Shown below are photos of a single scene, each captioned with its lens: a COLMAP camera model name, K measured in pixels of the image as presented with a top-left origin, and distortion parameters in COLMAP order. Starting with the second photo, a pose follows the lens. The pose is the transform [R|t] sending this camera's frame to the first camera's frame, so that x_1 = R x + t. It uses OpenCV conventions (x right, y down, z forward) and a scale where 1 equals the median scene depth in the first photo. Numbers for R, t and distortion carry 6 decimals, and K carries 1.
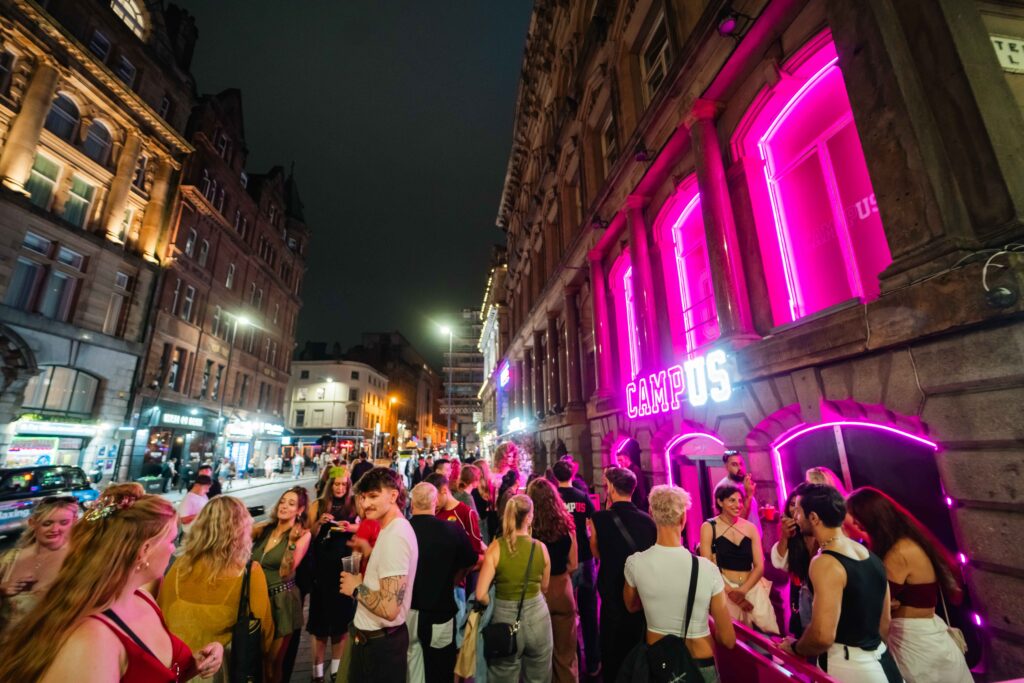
lens RADIAL K [[419.8, 0, 513.2], [0, 419.8, 339.4], [0, 0, 1]] dist [-0.017447, 0.000051]
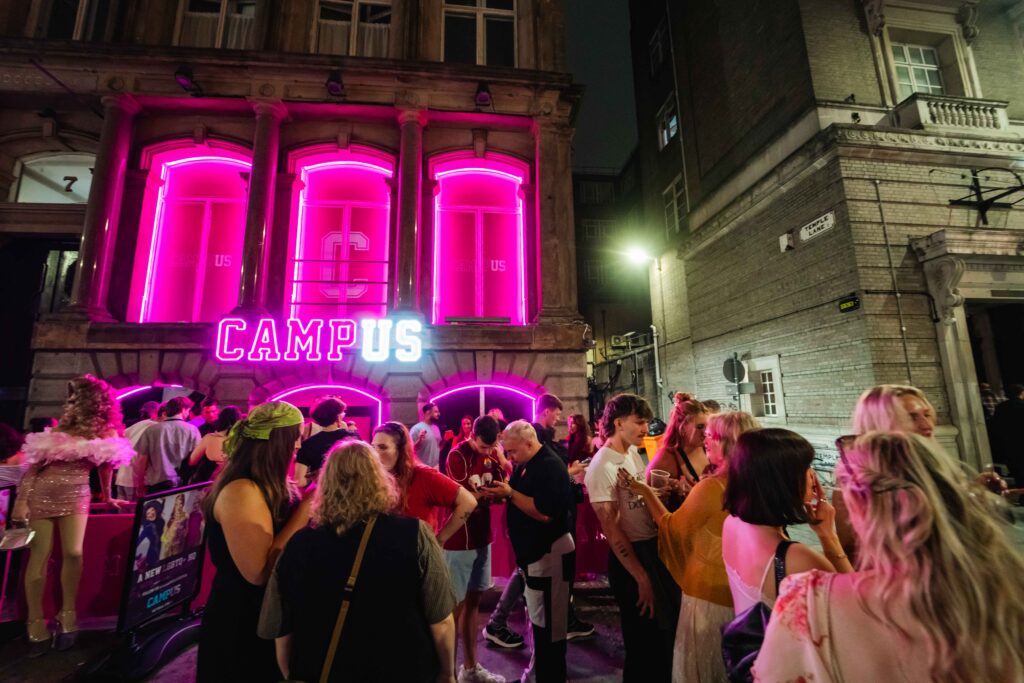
lens RADIAL K [[419.8, 0, 513.6], [0, 419.8, 338.0], [0, 0, 1]] dist [-0.017447, 0.000051]
pose [[0.032193, 0.185234, 0.982167, -0.773121], [-0.244695, 0.954232, -0.171945, 0.240178], [-0.969065, -0.234796, 0.076045, 0.690480]]
